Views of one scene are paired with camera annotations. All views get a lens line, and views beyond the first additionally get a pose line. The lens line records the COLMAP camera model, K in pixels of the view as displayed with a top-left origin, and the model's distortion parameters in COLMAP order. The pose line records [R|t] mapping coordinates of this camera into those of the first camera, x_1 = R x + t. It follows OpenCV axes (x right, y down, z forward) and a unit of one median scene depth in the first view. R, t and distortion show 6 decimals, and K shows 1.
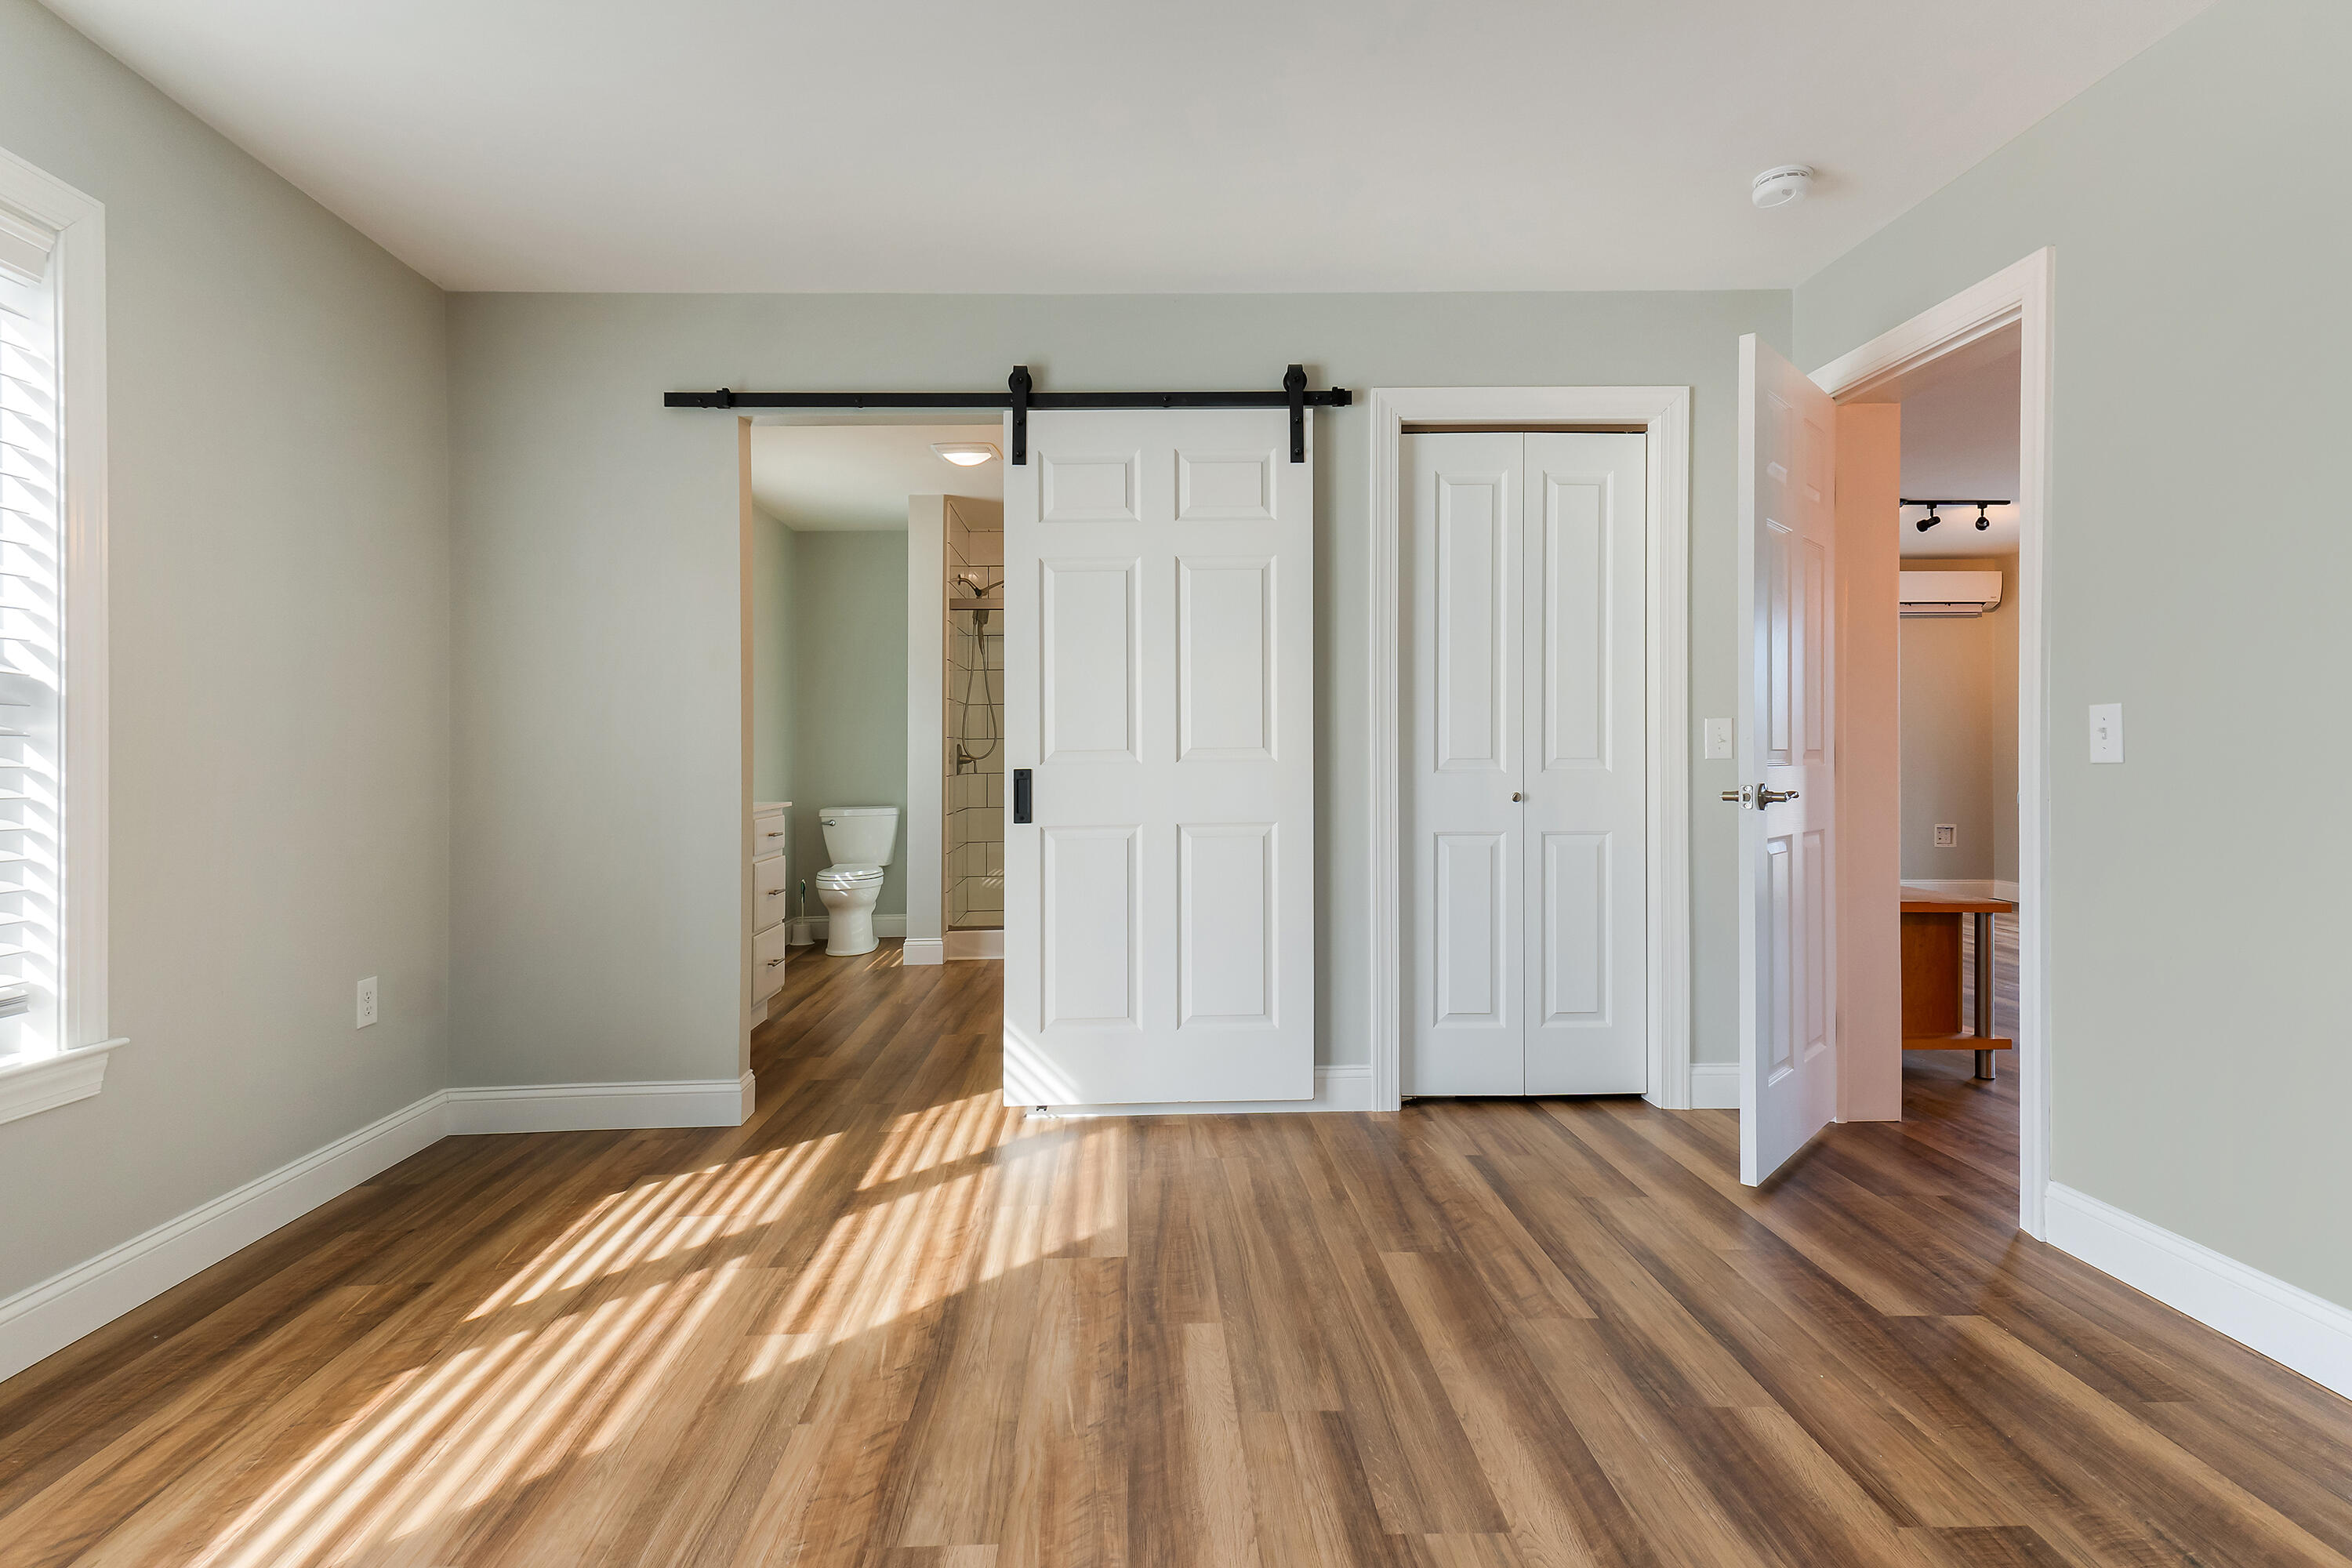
lens RADIAL K [[1233.0, 0, 1143.2], [0, 1233.0, 757.0], [0, 0, 1]] dist [0.002360, 0.000166]
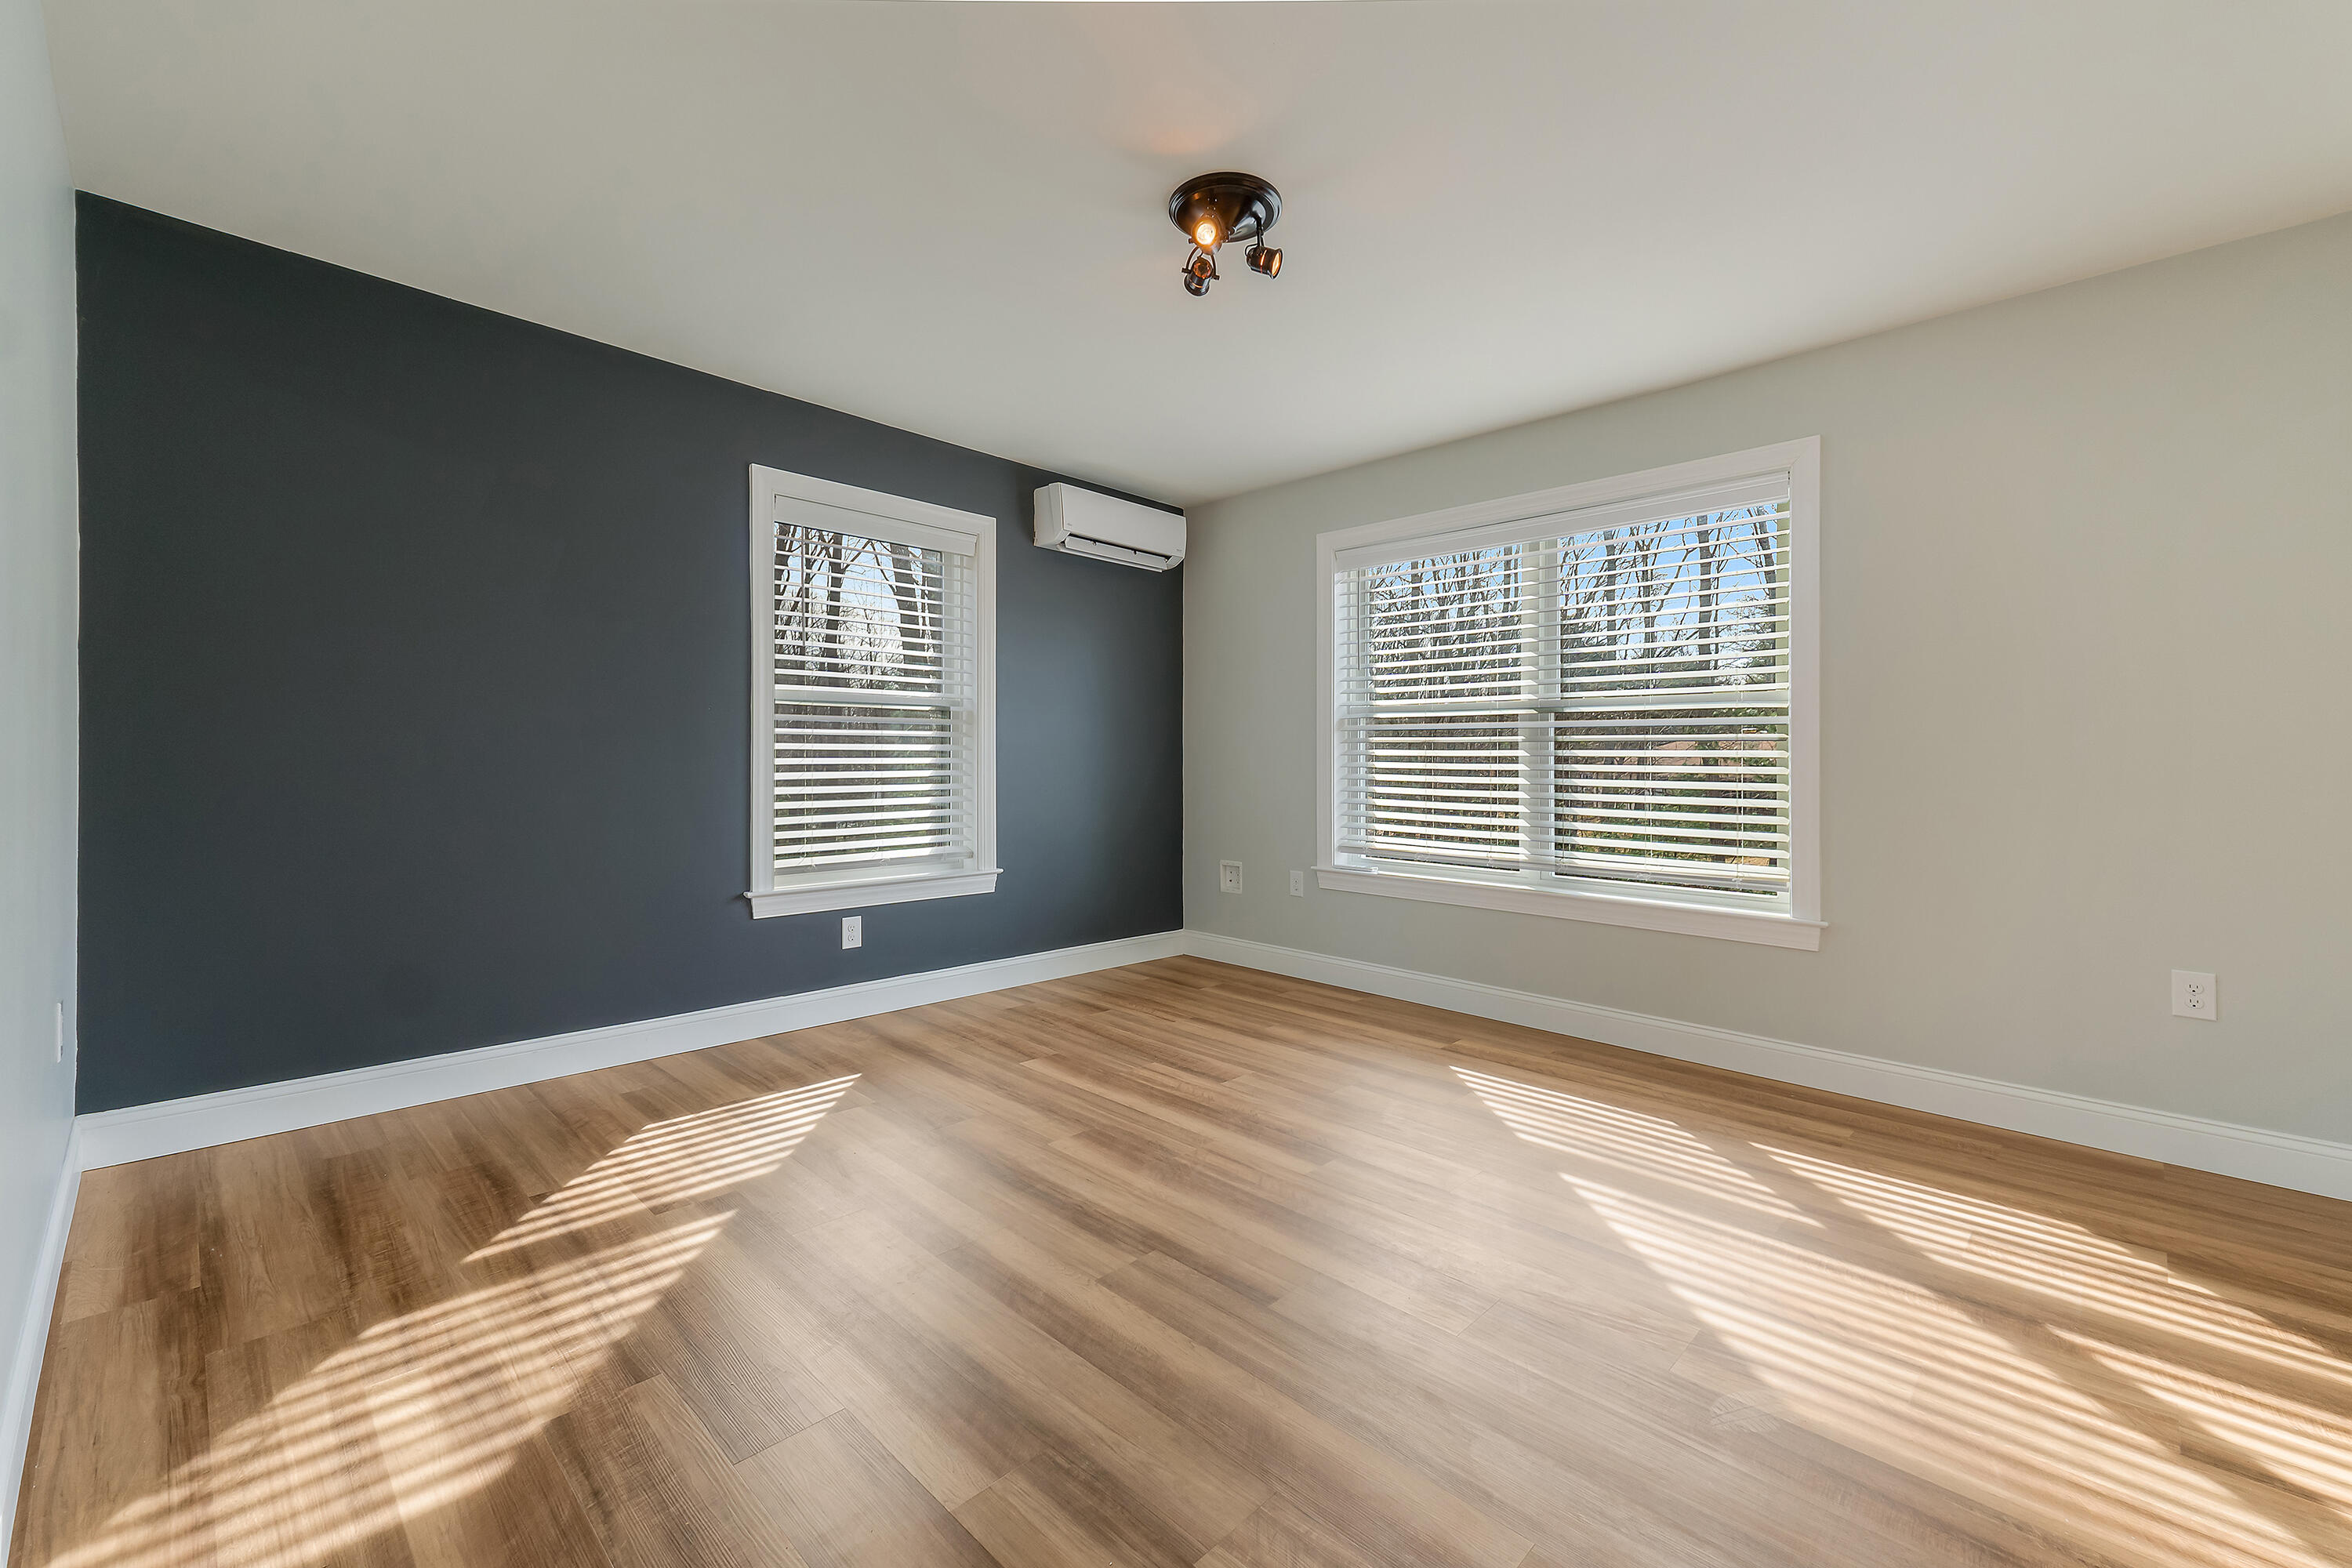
lens RADIAL K [[969.8, 0, 1170.2], [0, 969.8, 770.3], [0, 0, 1]] dist [0.031796, -0.000094]
pose [[-0.714890, 0.018765, -0.698985, 0.552188], [0.001617, 0.999682, 0.025183, -0.008611], [0.699235, 0.016873, -0.714693, 1.001697]]
